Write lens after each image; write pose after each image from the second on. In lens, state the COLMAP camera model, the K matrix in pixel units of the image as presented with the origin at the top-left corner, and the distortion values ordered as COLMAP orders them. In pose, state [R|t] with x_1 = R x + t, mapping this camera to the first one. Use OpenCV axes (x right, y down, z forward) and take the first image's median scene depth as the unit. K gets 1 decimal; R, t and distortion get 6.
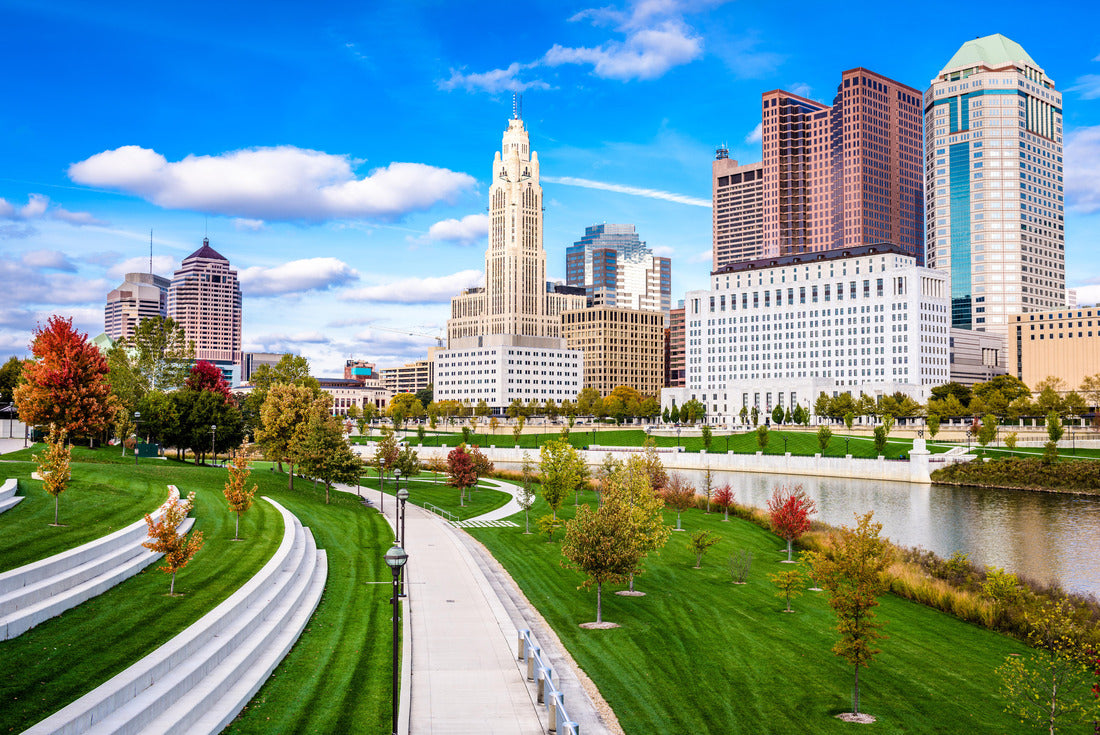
lens RADIAL K [[1149.9, 0, 550.0], [0, 1149.9, 367.5], [0, 0, 1]] dist [-0.003578, 0.018828]
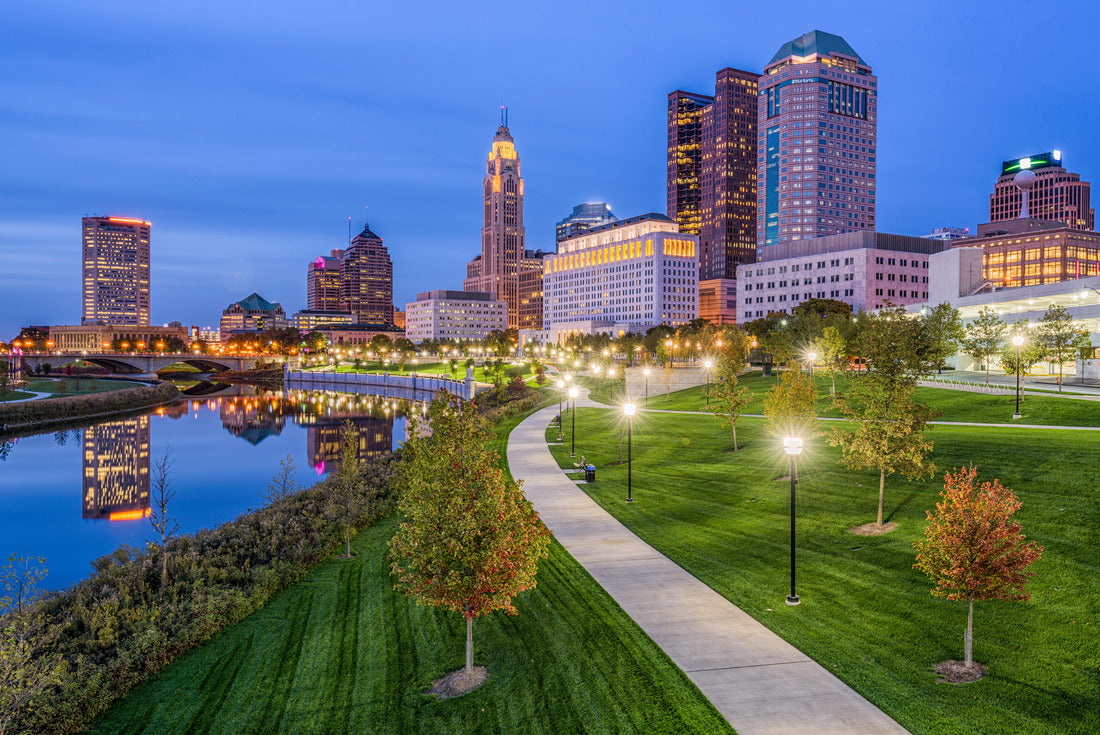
lens RADIAL K [[856.9, 0, 550.0], [0, 856.9, 367.5], [0, 0, 1]] dist [0.053359, -0.002101]
pose [[0.976308, 0.003974, -0.216351, 0.298121], [0.009337, 0.998127, 0.060467, 0.001607], [0.216186, -0.061054, 0.974441, 0.040950]]
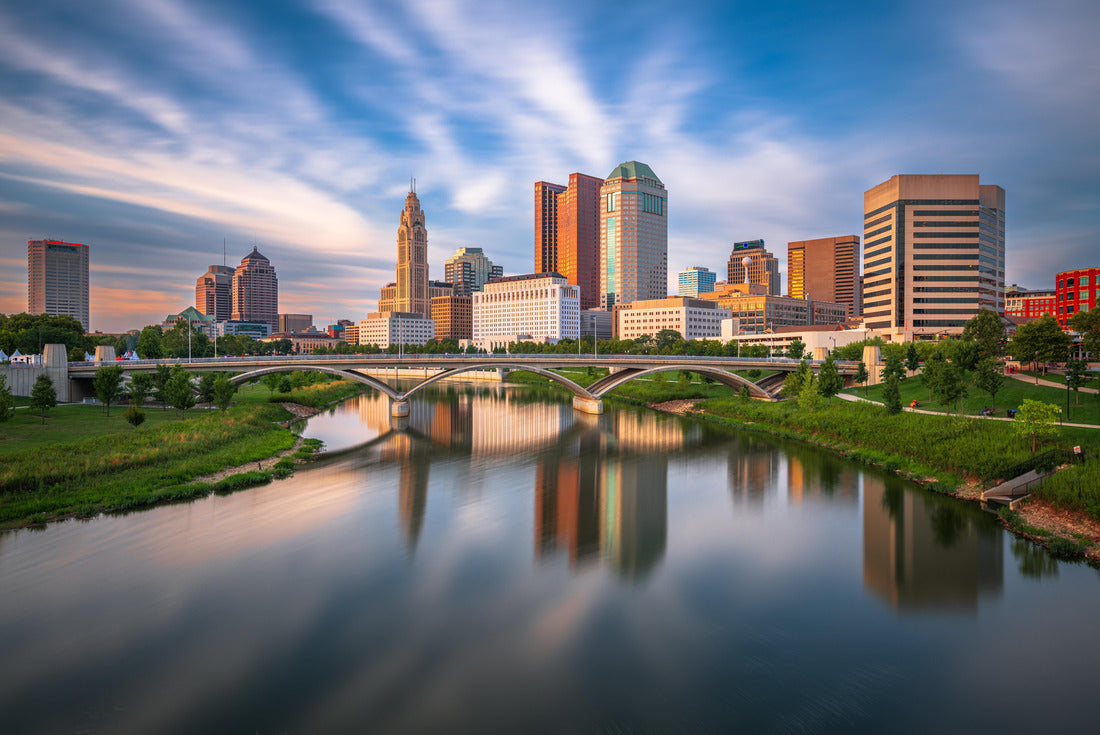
lens RADIAL K [[781.4, 0, 542.3], [0, 781.4, 366.5], [0, 0, 1]] dist [0.032963, -0.000321]
pose [[0.999527, -0.004180, 0.030453, 0.176350], [0.002238, 0.997979, 0.063504, -0.019489], [-0.030657, -0.063405, 0.997517, -0.353953]]
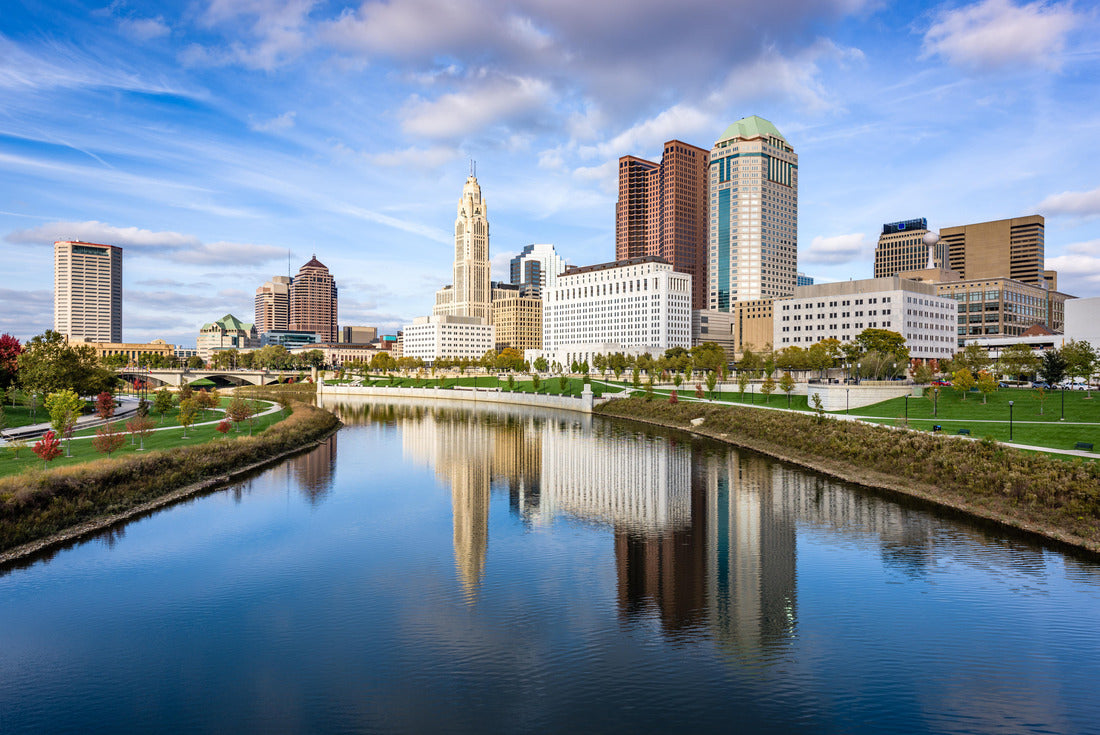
lens RADIAL K [[709.1, 0, 561.6], [0, 709.1, 377.0], [0, 0, 1]] dist [0.039882, 0.000118]
pose [[0.999535, -0.000931, -0.030482, 0.153335], [0.002779, 0.998157, 0.060616, -0.002758], [0.030370, -0.060673, 0.997696, 0.026345]]
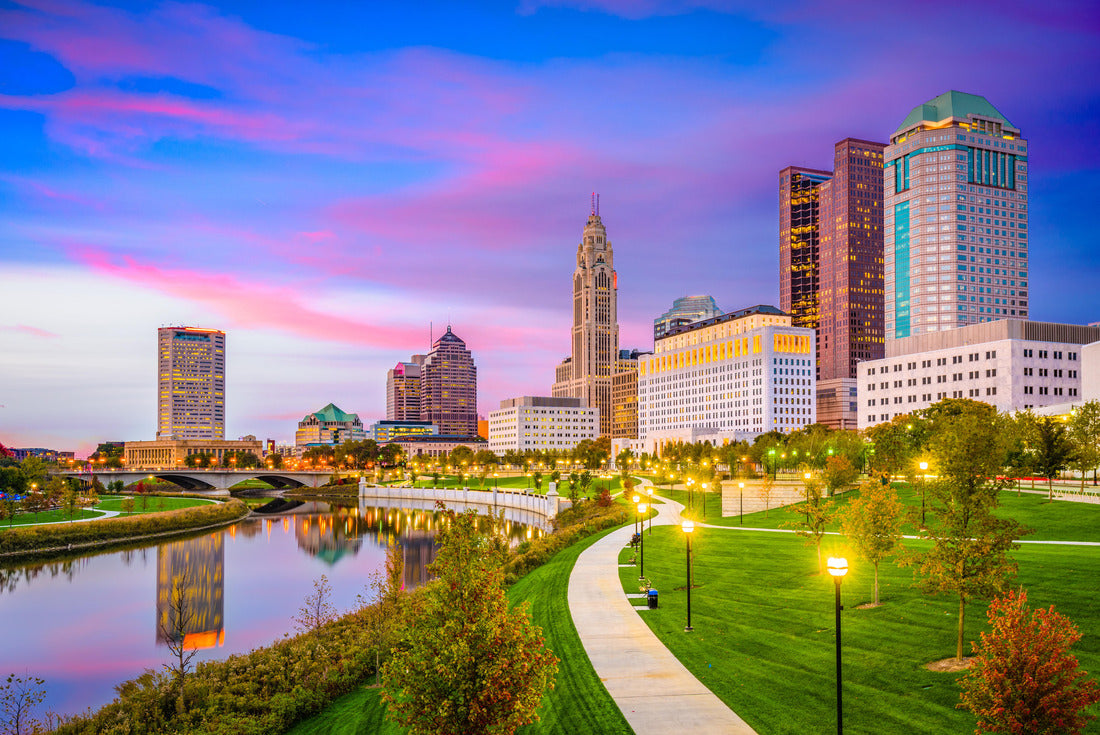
lens RADIAL K [[955.8, 0, 540.6], [0, 955.8, 451.4], [0, 0, 1]] dist [0.048281, -0.005169]
pose [[0.944287, -0.013130, -0.328861, 0.304071], [0.023392, 0.999354, 0.027269, 0.001729], [0.328290, -0.033443, 0.943985, 0.041301]]
